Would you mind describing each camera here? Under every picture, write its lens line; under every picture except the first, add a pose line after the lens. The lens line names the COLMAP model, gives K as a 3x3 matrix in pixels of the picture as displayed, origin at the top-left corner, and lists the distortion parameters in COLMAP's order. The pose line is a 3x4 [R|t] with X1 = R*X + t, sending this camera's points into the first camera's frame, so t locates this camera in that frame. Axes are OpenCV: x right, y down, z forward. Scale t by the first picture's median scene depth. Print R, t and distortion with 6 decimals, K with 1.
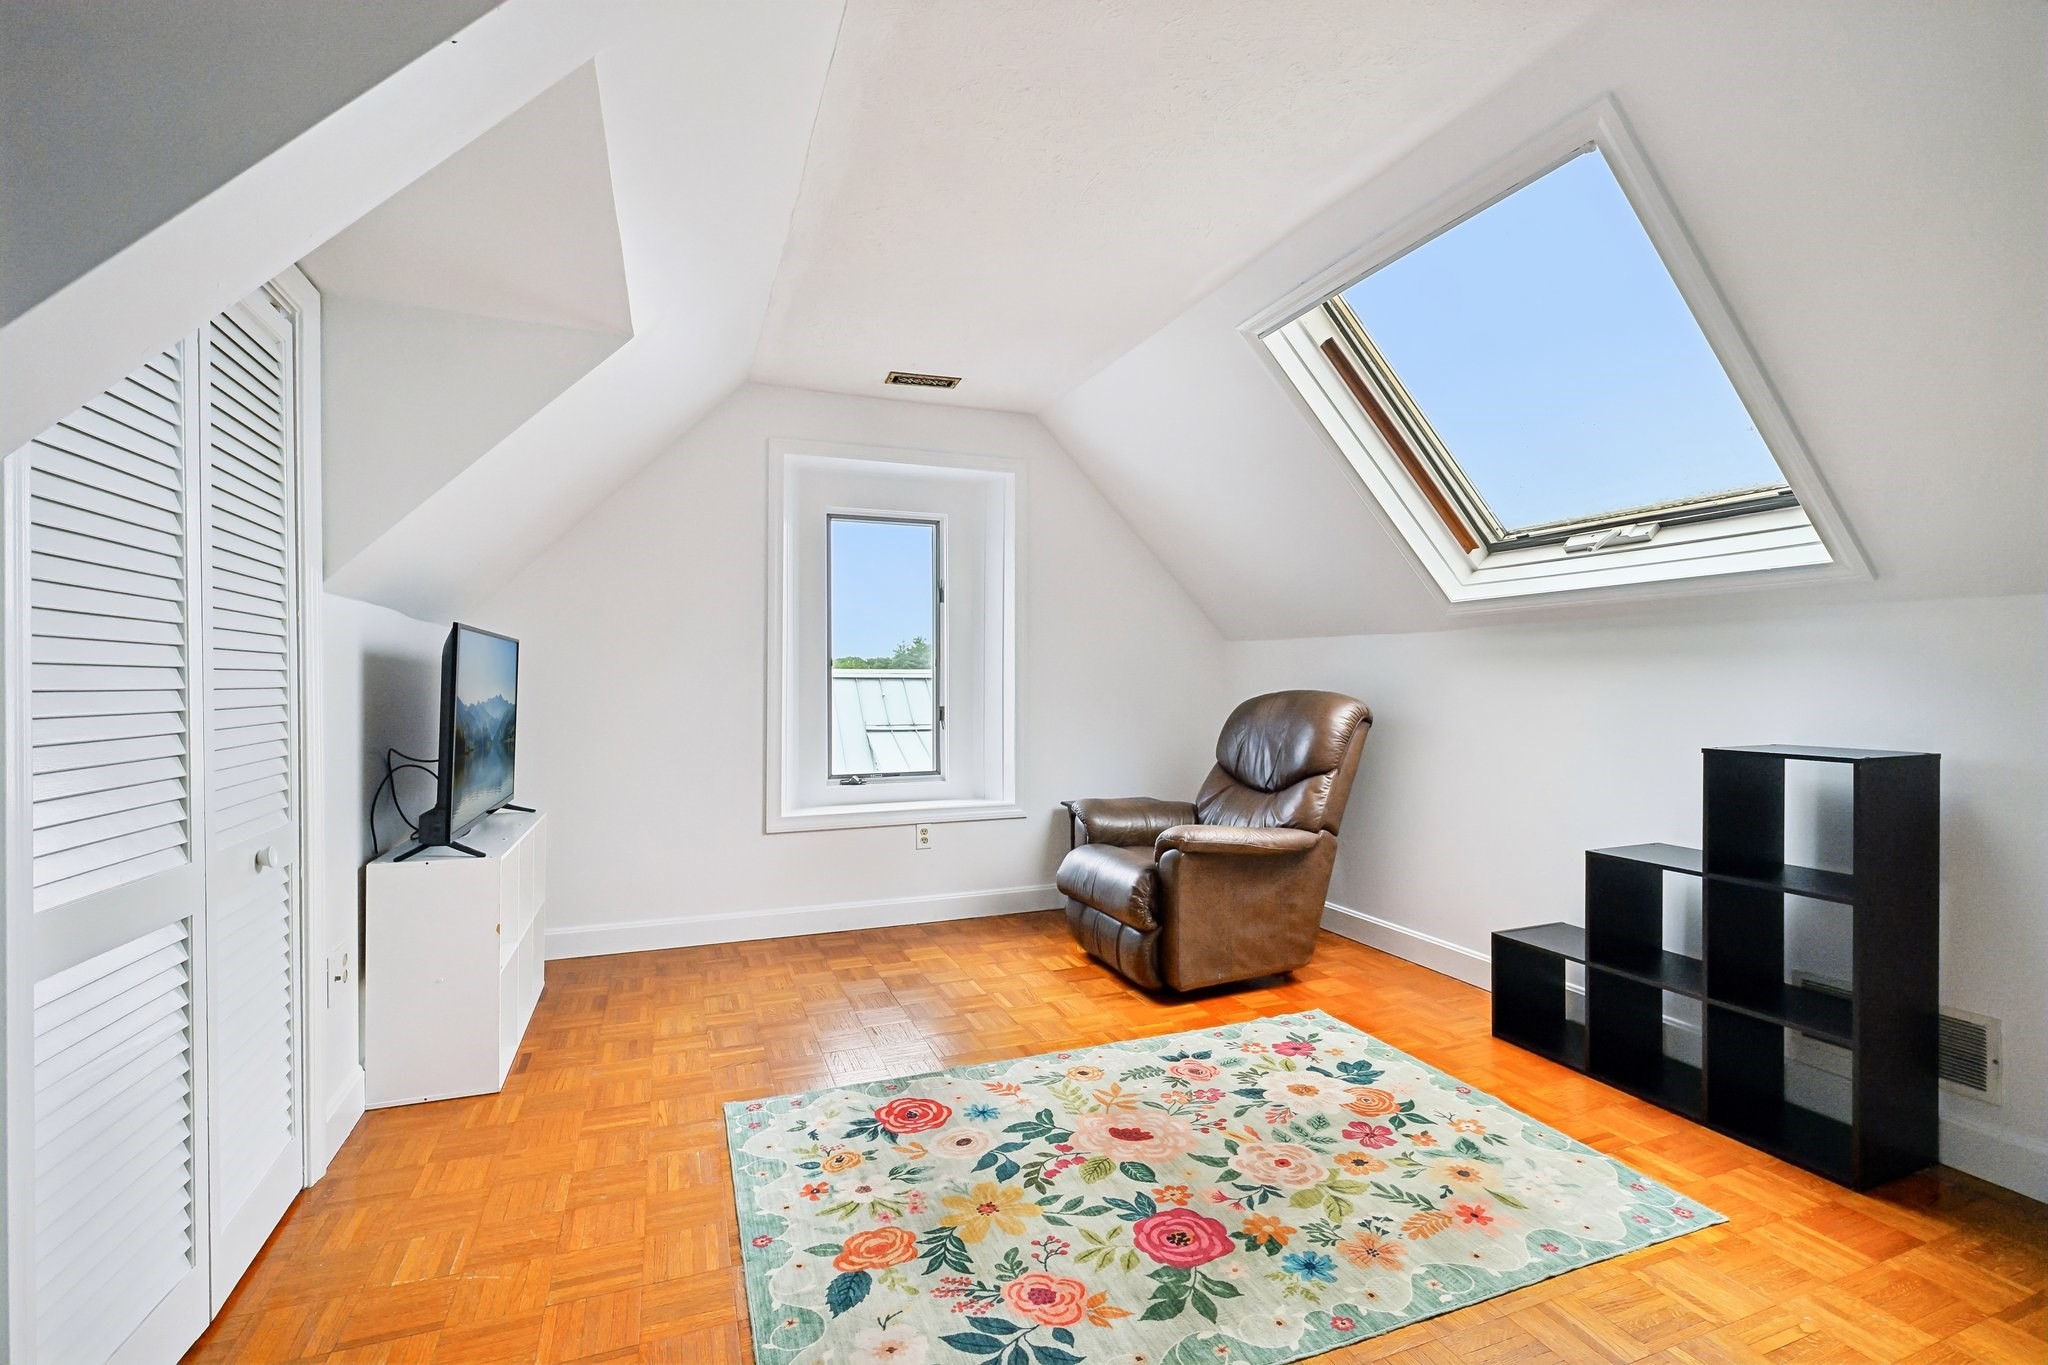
lens RADIAL K [[916.3, 0, 1029.2], [0, 916.3, 690.5], [0, 0, 1]] dist [0.001004, 0.000178]
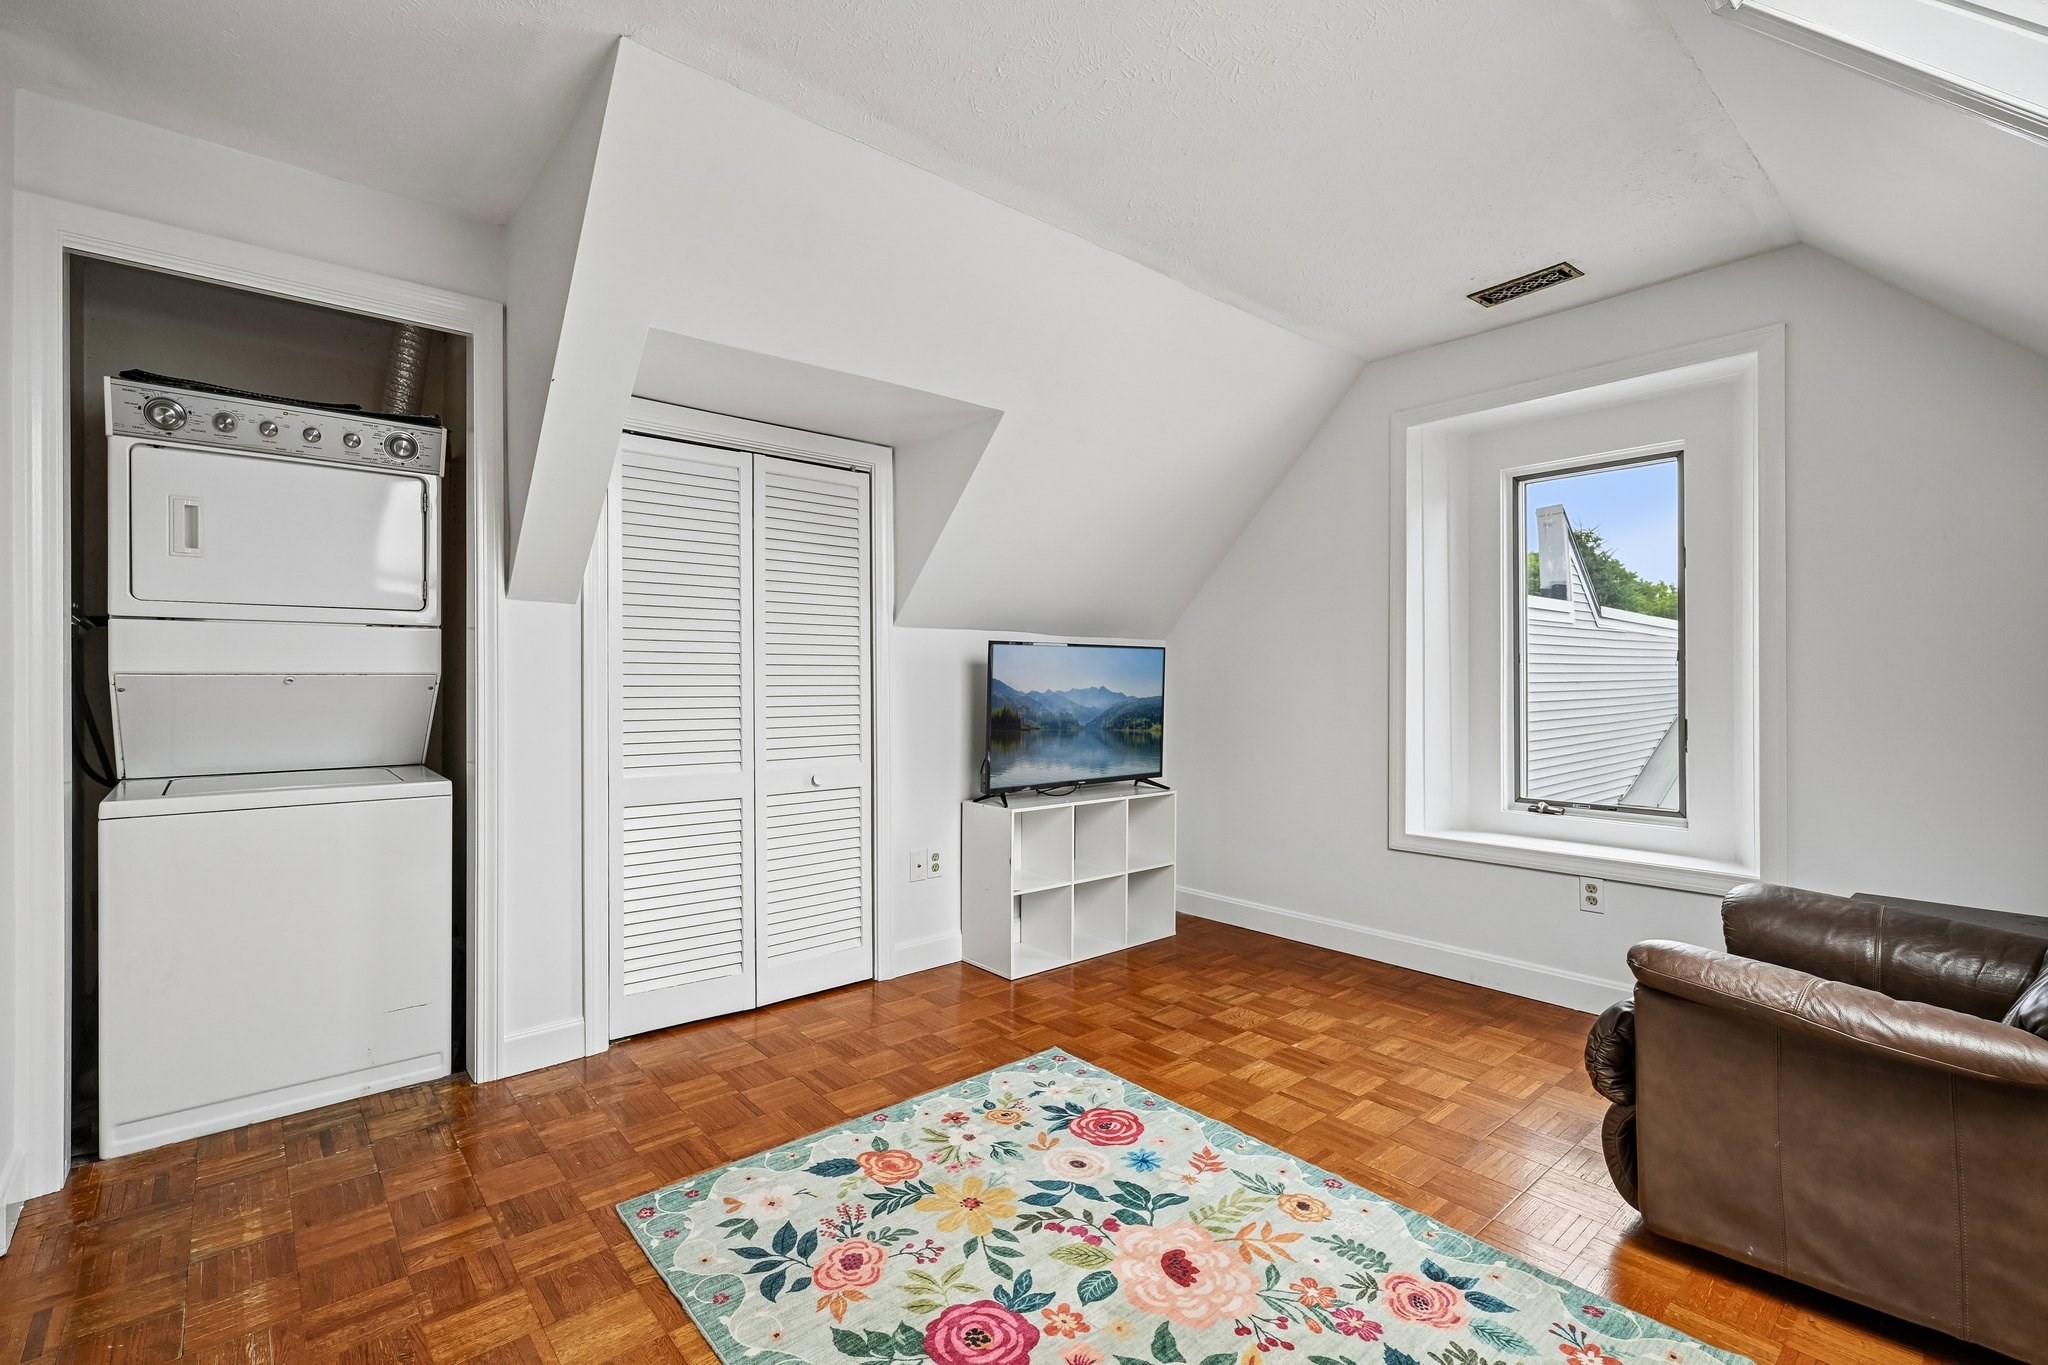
lens RADIAL K [[916.3, 0, 1024.0], [0, 916.3, 693.4], [0, 0, 1]] dist [0.001004, 0.000178]
pose [[0.324218, 0.012884, -0.945895, 0.806249], [-0.007953, 0.999909, 0.010893, -0.011383], [0.945949, 0.003991, 0.324291, 0.626207]]
